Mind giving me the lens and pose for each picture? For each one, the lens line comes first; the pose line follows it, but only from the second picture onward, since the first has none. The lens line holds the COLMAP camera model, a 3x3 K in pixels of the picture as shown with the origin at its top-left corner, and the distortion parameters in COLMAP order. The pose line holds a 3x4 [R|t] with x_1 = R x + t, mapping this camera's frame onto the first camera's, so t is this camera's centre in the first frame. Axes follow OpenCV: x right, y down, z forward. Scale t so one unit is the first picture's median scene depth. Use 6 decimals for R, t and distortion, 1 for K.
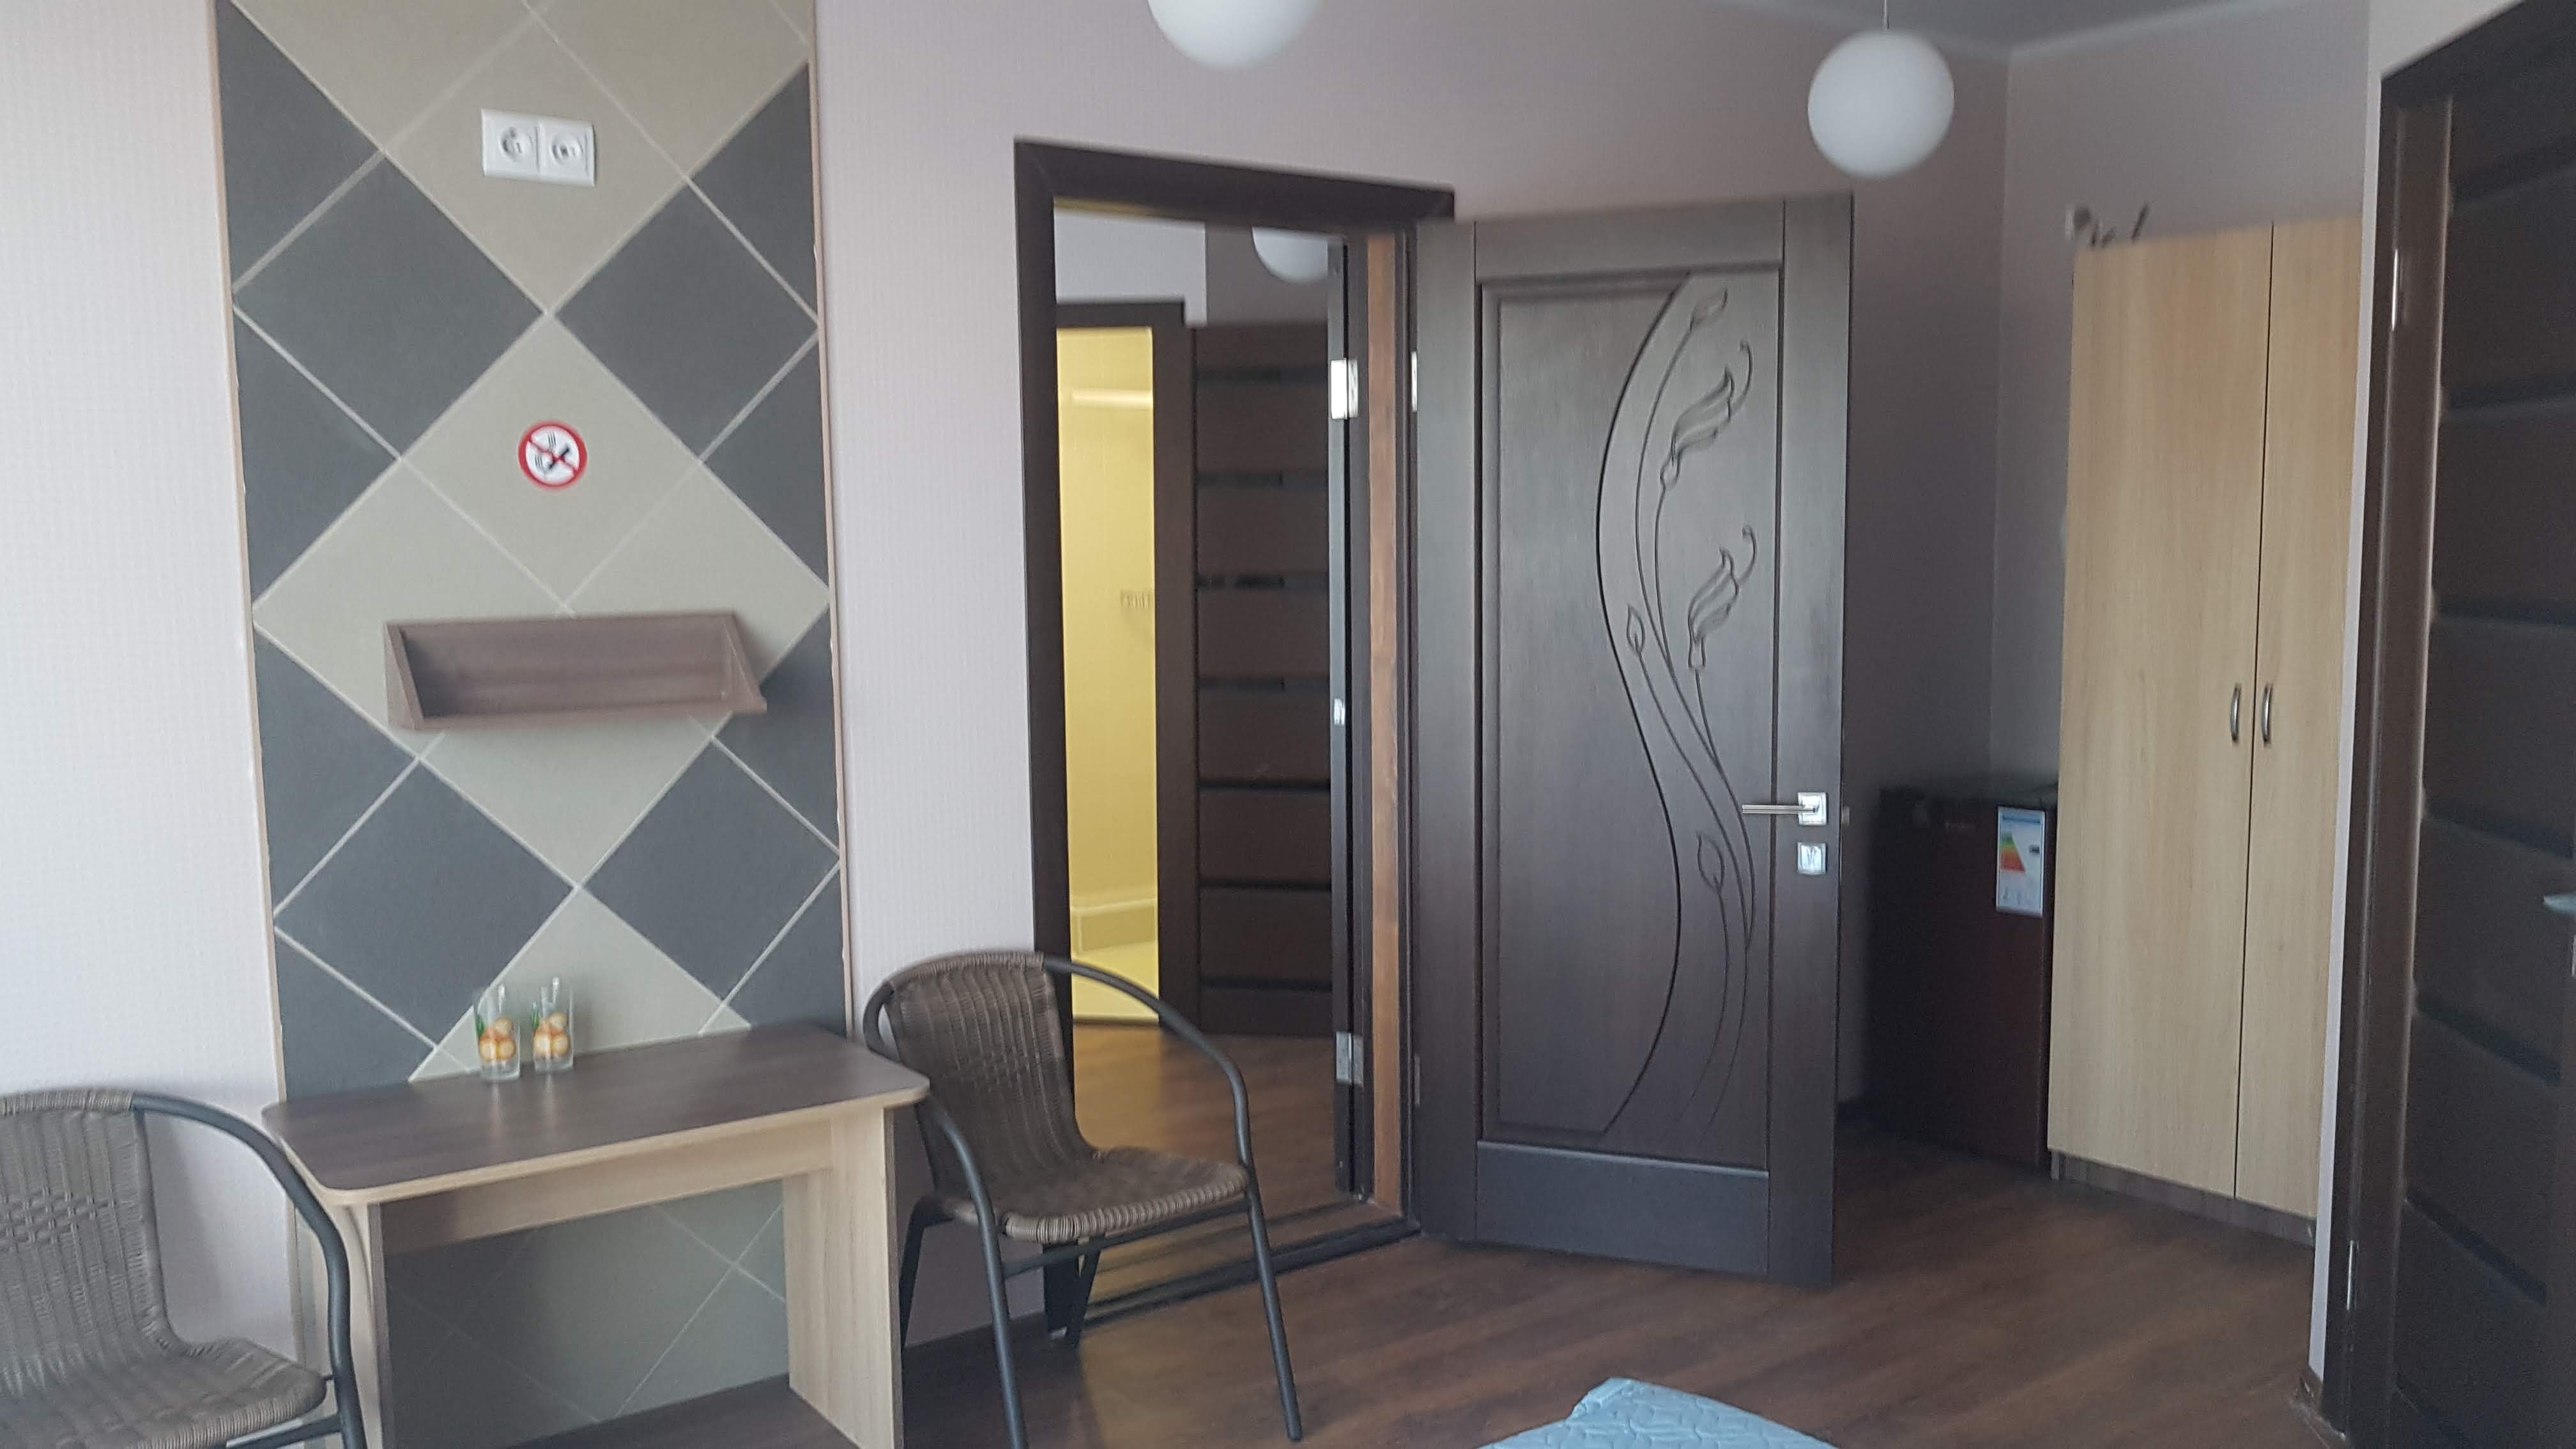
lens RADIAL K [[2017.0, 0, 1286.1], [0, 2017.0, 724.4], [0, 0, 1]] dist [-0.006603, 0.002784]
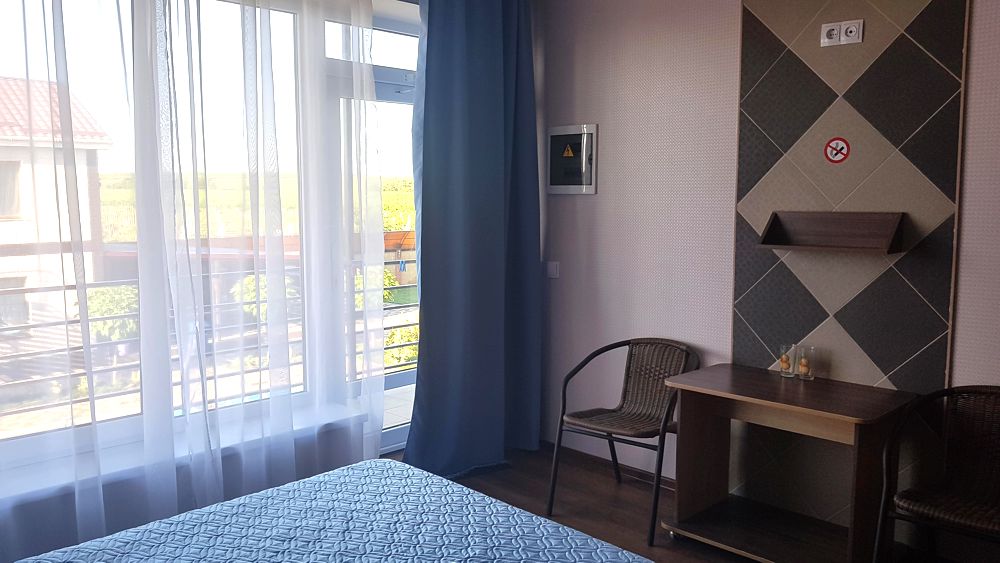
lens RADIAL K [[783.0, 0, 499.6], [0, 783.0, 285.0], [0, 0, 1]] dist [-0.006603, 0.002784]
pose [[0.161267, 0.124120, -0.979075, 0.589341], [-0.099464, 0.989053, 0.109002, -0.027404], [0.981886, 0.079804, 0.171847, 0.407765]]
